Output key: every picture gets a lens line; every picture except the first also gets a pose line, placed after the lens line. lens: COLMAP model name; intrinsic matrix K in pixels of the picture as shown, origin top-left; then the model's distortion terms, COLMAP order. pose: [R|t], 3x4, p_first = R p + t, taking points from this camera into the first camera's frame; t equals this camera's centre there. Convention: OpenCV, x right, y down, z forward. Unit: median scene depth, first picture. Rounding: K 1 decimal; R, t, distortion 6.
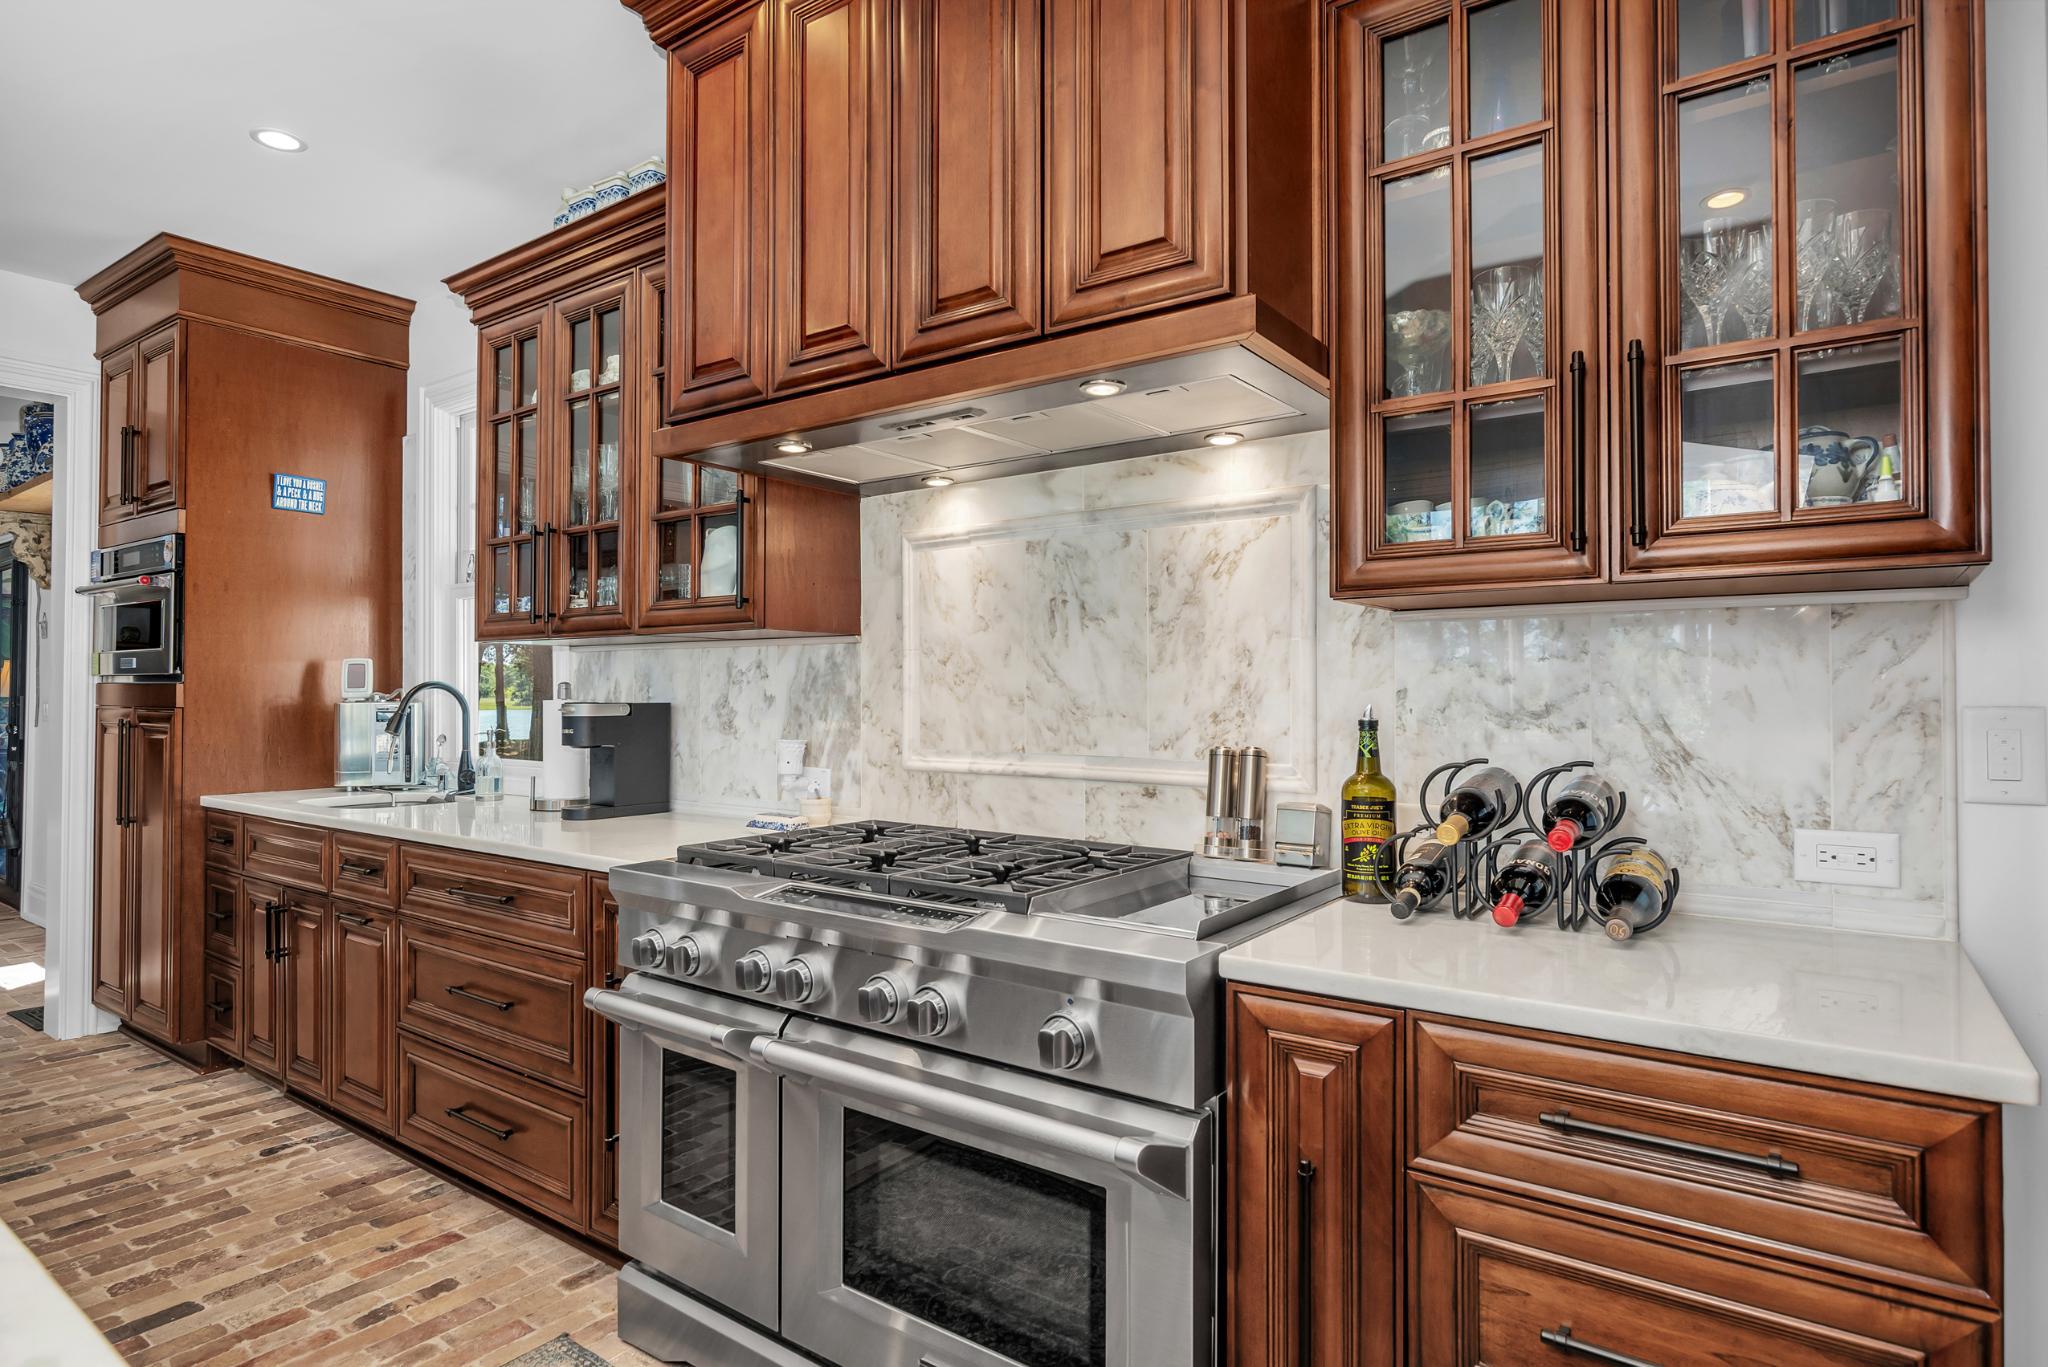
lens RADIAL K [[1093.8, 0, 1017.1], [0, 1093.8, 676.1], [0, 0, 1]] dist [-0.006698, -0.000651]
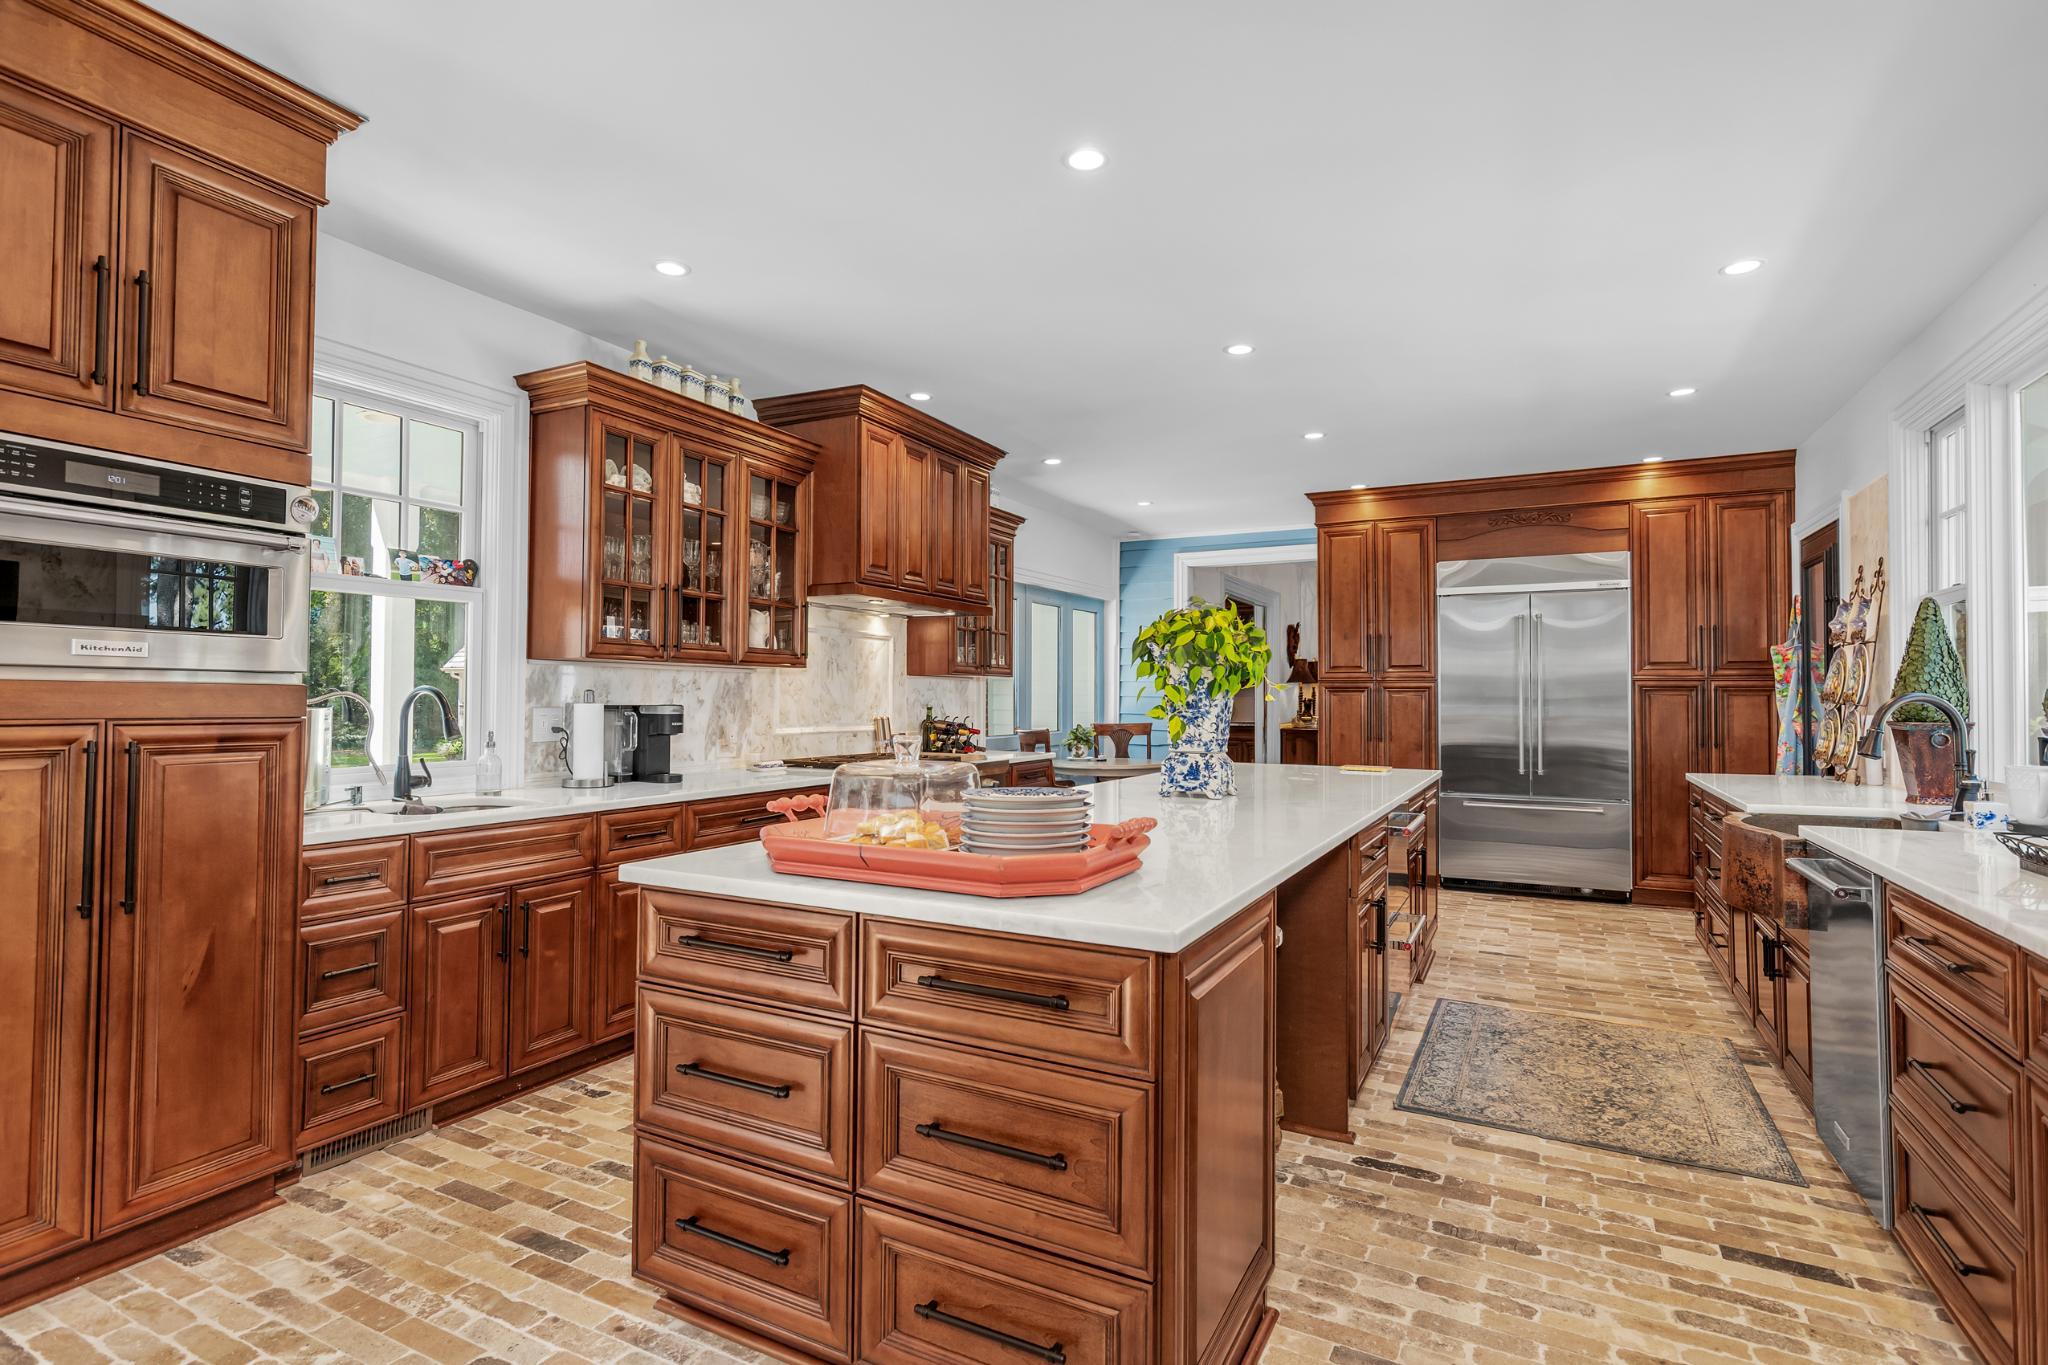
lens RADIAL K [[978.8, 0, 1022.2], [0, 978.8, 681.4], [0, 0, 1]] dist [-0.010147, 0.001243]
pose [[-0.149466, 0.016832, 0.988624, -2.103616], [-0.020503, 0.999587, -0.020119, 0.010529], [-0.988554, -0.023277, -0.149060, 0.846414]]
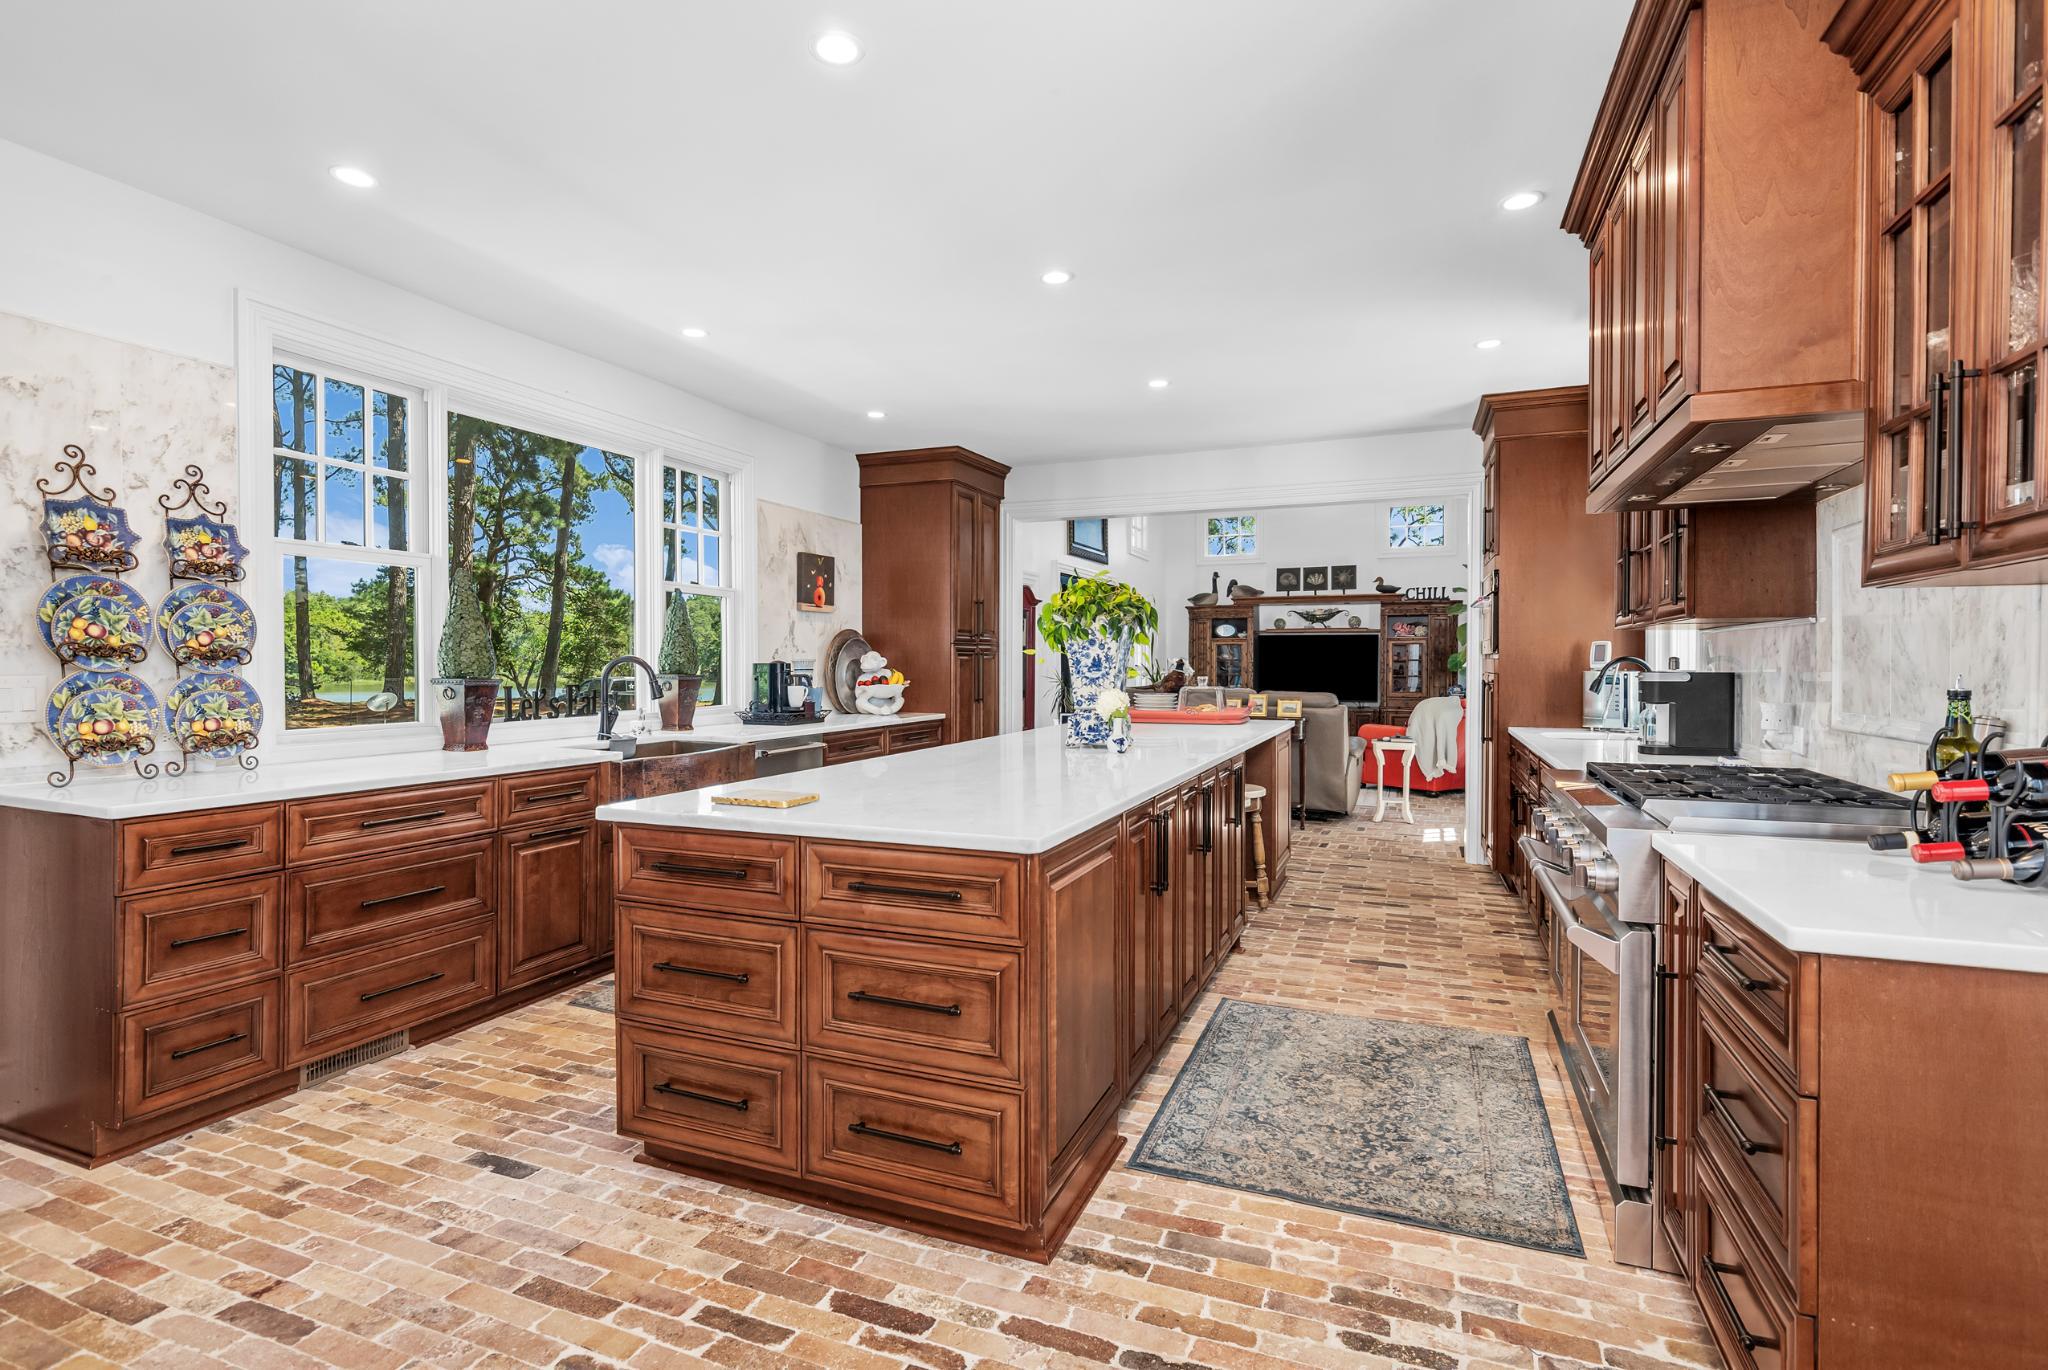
lens RADIAL K [[978.8, 0, 1019.9], [0, 978.8, 676.7], [0, 0, 1]] dist [-0.010147, 0.001243]
pose [[0.243856, 0.011620, -0.969742, 0.732202], [0.015943, 0.999745, 0.015989, -0.002889], [0.969680, -0.019359, 0.243609, -0.117365]]
